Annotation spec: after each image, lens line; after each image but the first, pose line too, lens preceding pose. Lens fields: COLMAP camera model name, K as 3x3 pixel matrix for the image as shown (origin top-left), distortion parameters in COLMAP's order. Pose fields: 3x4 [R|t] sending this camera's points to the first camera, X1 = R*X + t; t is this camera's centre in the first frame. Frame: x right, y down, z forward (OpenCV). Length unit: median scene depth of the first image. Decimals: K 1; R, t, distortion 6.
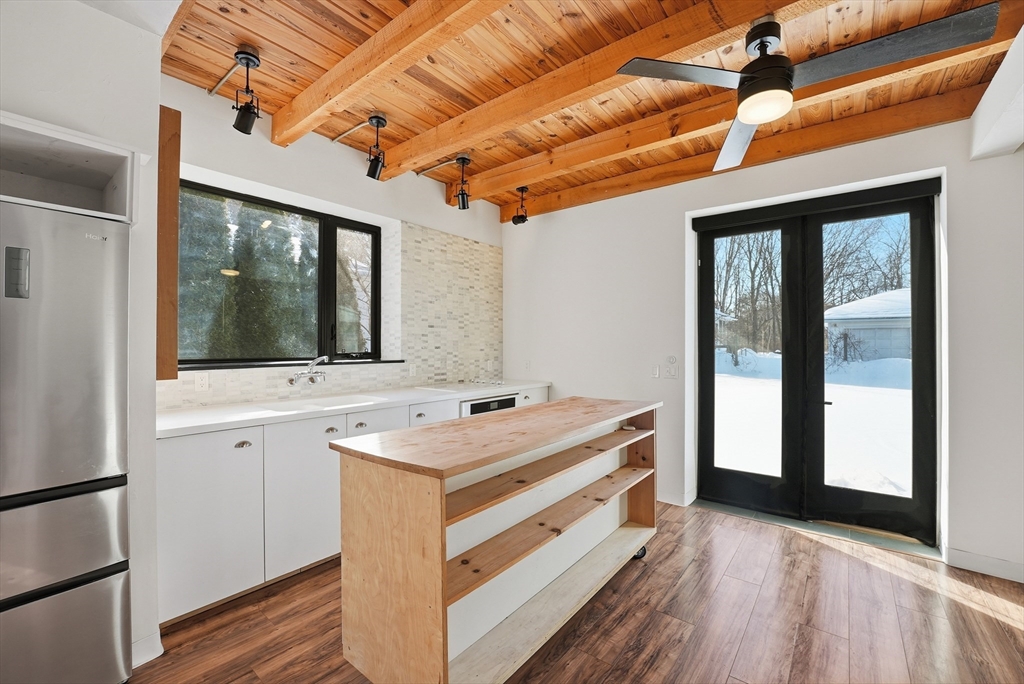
lens RADIAL K [[421.4, 0, 509.9], [0, 421.4, 341.0], [0, 0, 1]] dist [-0.029250, 0.004427]
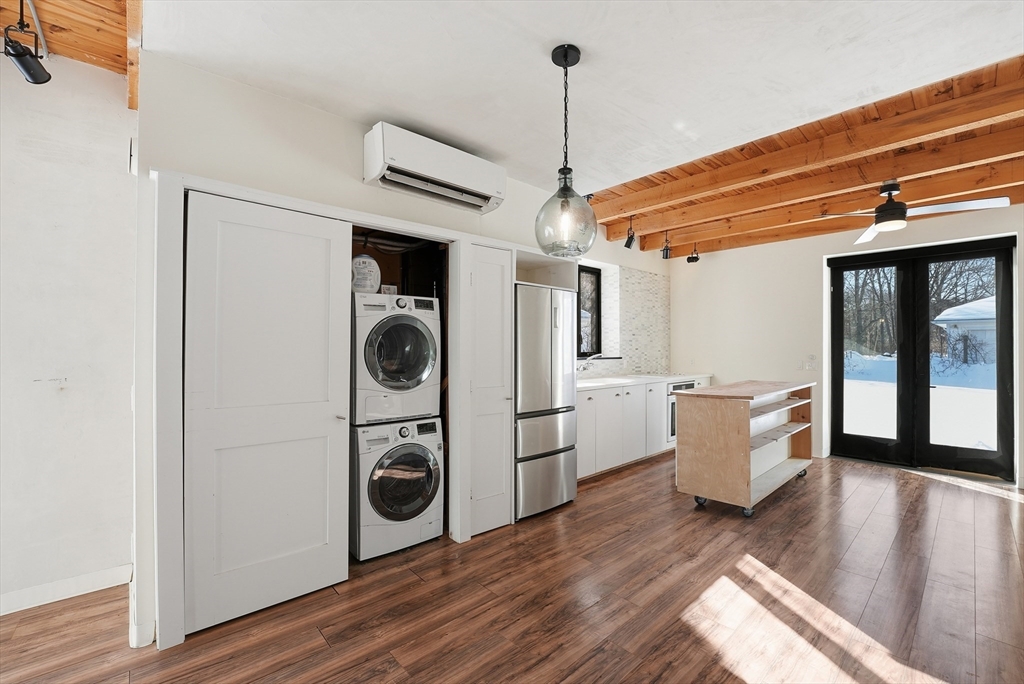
lens RADIAL K [[421.4, 0, 515.4], [0, 421.4, 344.8], [0, 0, 1]] dist [-0.029250, 0.004427]
pose [[0.987206, -0.001618, -0.159444, -0.414171], [0.002141, 0.999993, 0.003107, -0.005408], [0.159438, -0.003409, 0.987202, -0.605036]]
